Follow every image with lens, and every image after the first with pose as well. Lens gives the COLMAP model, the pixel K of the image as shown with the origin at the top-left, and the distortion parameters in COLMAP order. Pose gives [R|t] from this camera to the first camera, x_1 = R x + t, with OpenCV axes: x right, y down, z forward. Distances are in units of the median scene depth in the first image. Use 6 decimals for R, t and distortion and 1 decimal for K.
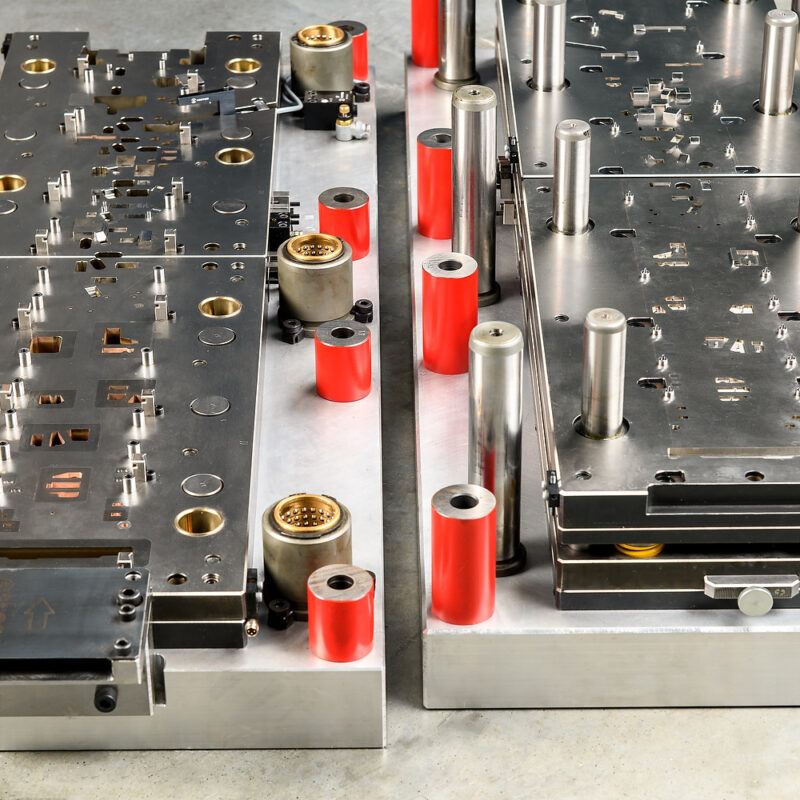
lens RADIAL K [[2518.6, 0, 400.0], [0, 2518.6, 401.7], [0, 0, 1]] dist [-0.149924, 0.000000]
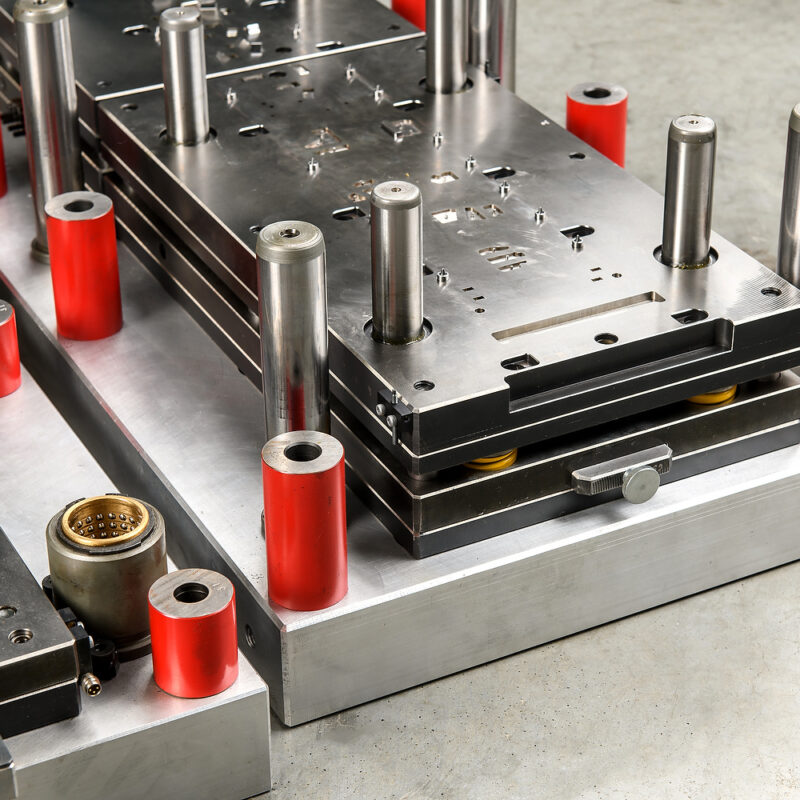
lens RADIAL K [[2231.3, 0, 399.5], [0, 2231.3, 396.9], [0, 0, 1]] dist [-0.058150, 0.000000]
pose [[0.889693, -0.233543, 0.392306, -0.212147], [0.239960, 0.970209, 0.033380, 0.007152], [-0.388415, 0.064439, 0.919229, 0.347308]]
